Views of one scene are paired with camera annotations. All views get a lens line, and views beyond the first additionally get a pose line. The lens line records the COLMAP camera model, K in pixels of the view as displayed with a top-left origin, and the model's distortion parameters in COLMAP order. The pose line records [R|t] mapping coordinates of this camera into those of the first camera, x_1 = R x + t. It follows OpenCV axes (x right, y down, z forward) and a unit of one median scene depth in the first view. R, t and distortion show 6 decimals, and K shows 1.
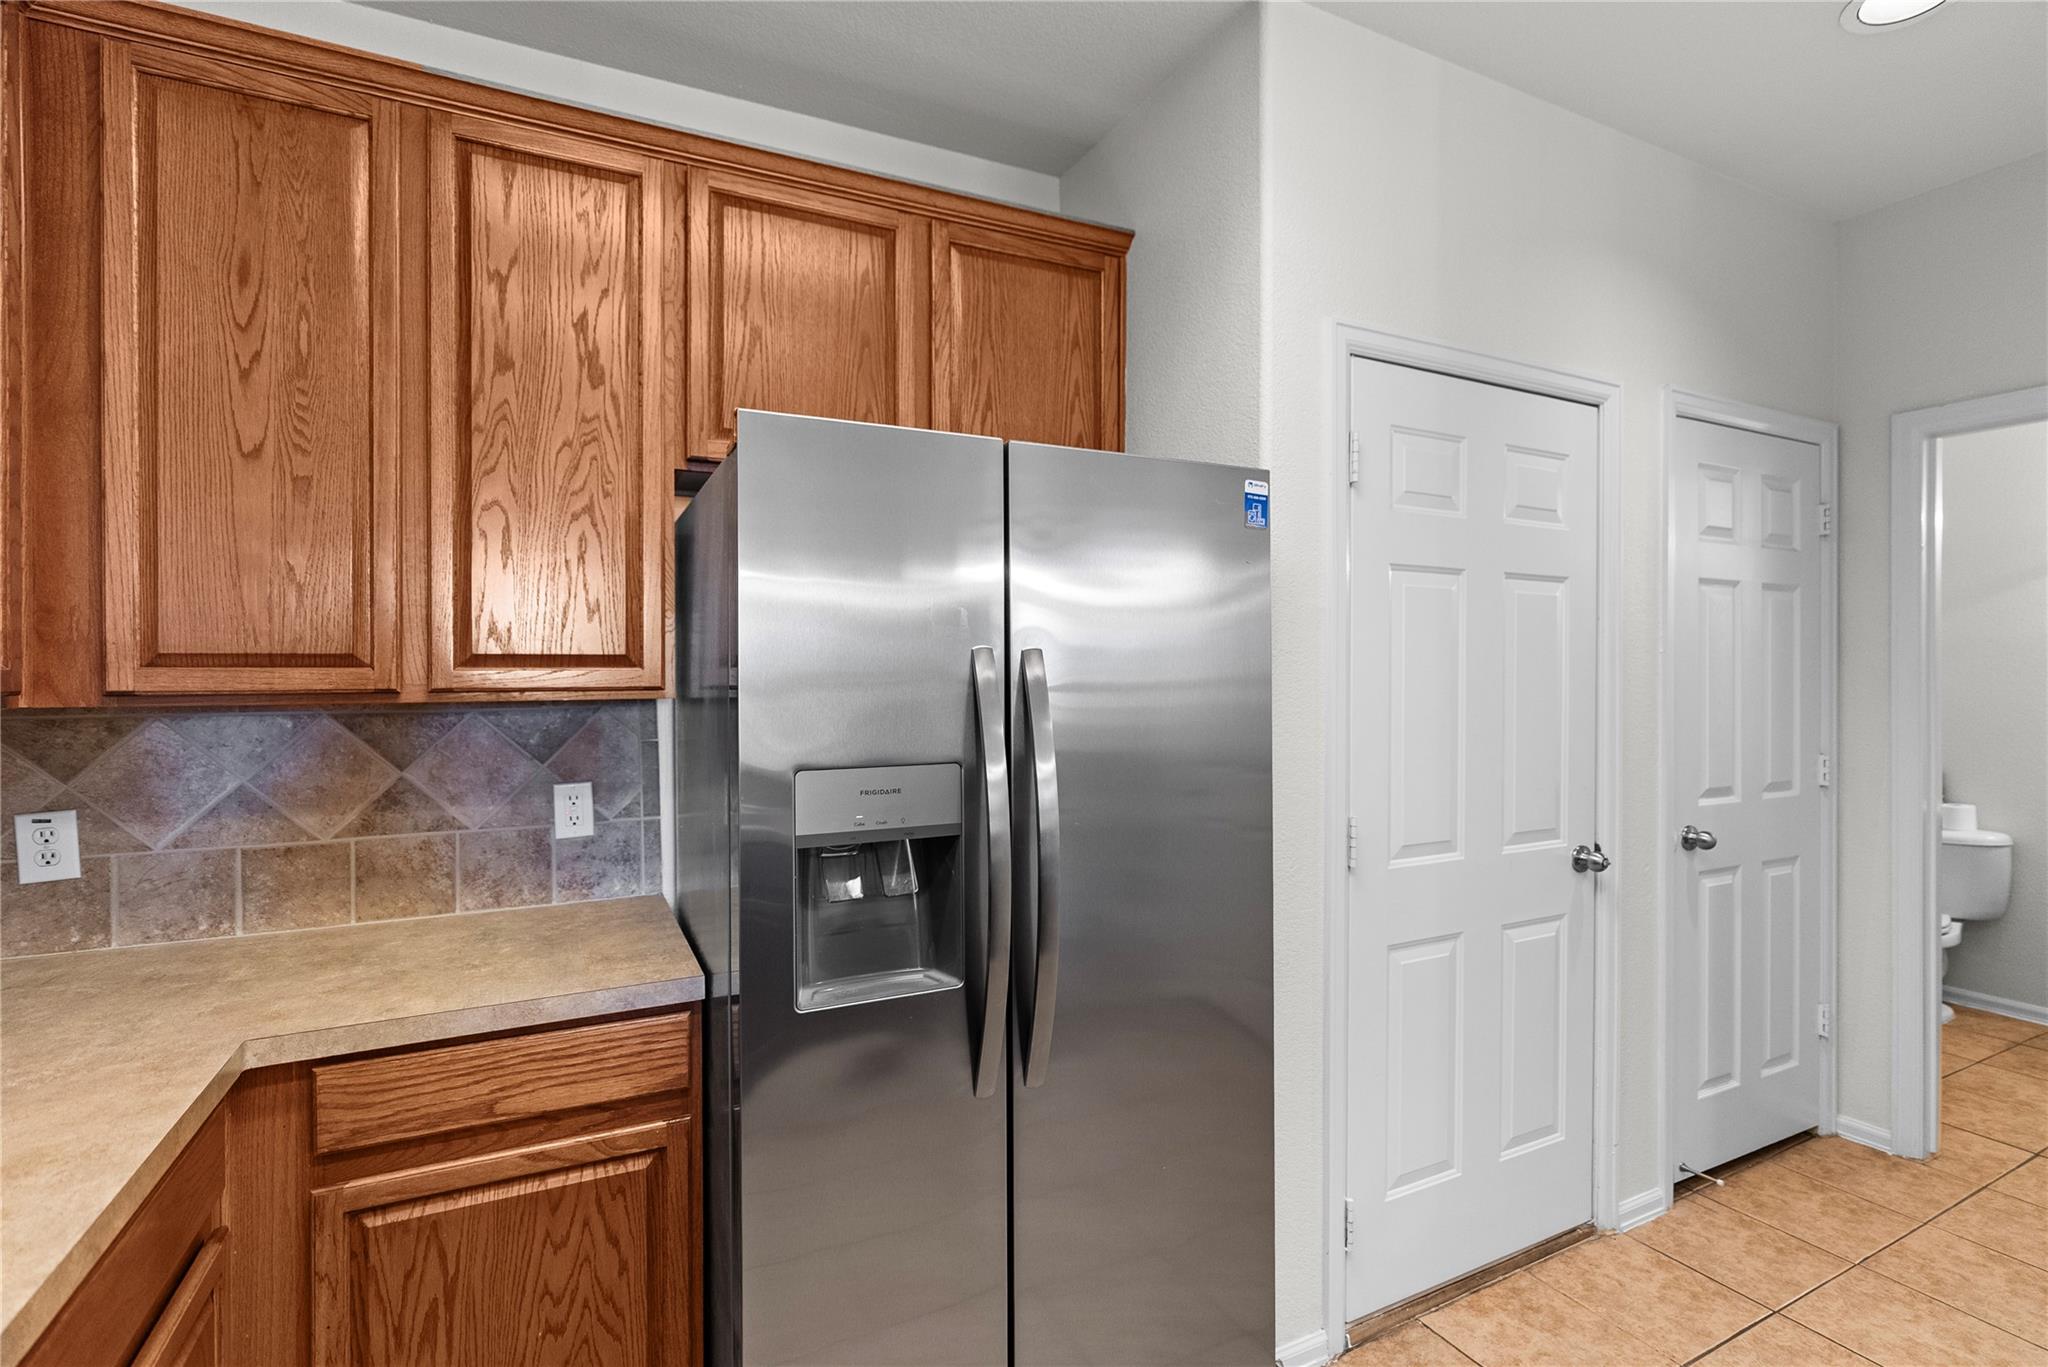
lens RADIAL K [[941.4, 0, 1028.4], [0, 941.4, 678.2], [0, 0, 1]] dist [0.013248, 0.000513]
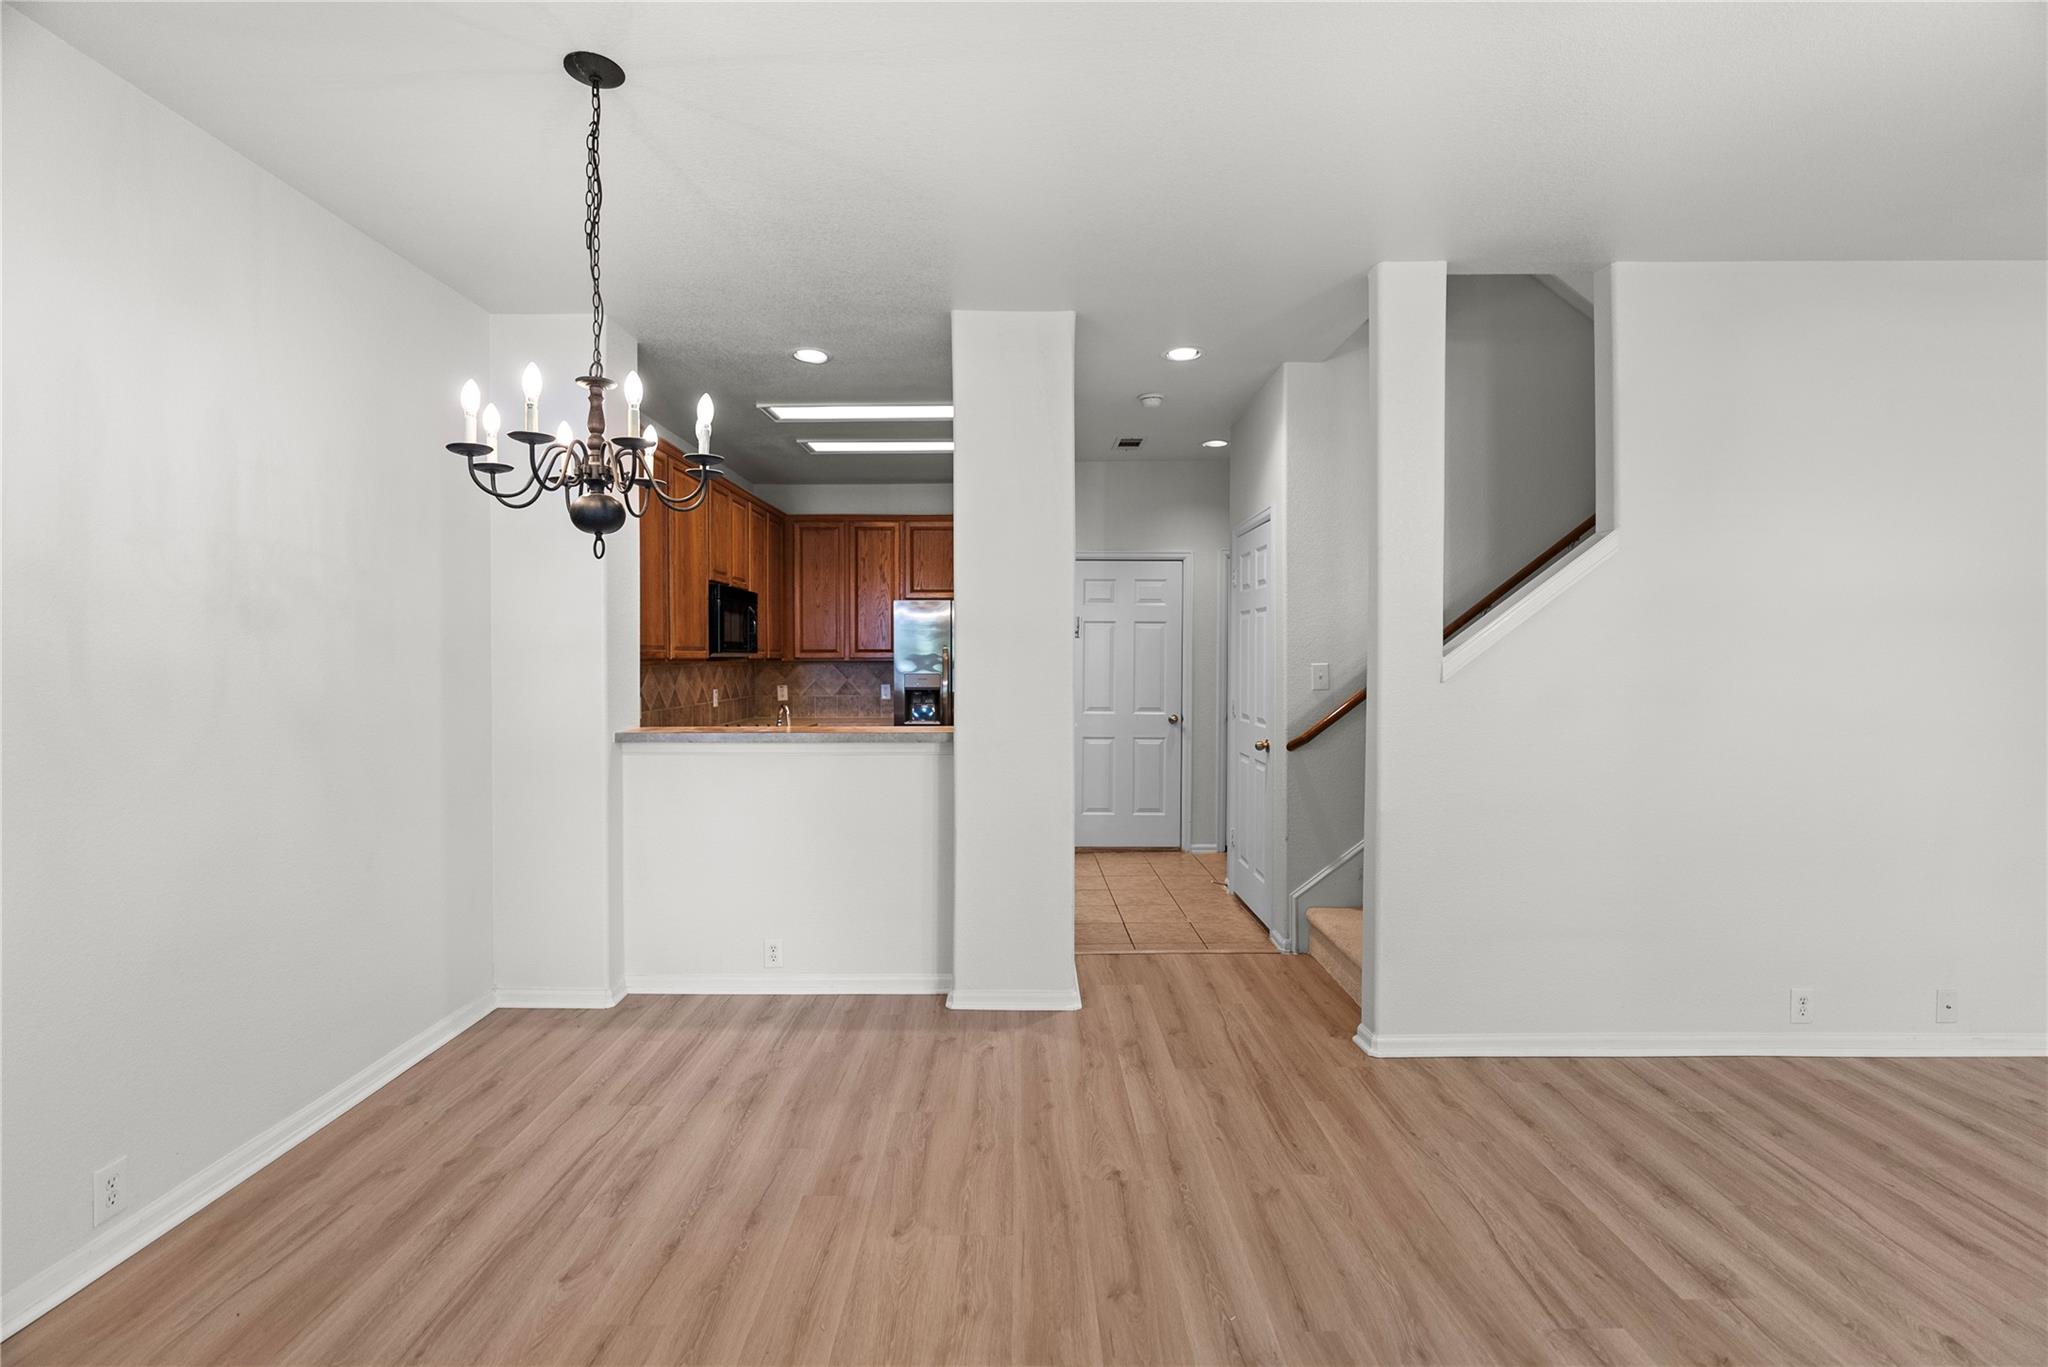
lens RADIAL K [[941.4, 0, 1024.2], [0, 941.4, 676.8], [0, 0, 1]] dist [0.013248, 0.000513]
pose [[0.876012, 0.012235, -0.482134, 2.000530], [-0.008919, 0.999918, 0.009168, 0.049339], [0.482207, -0.003731, 0.876049, -2.219699]]
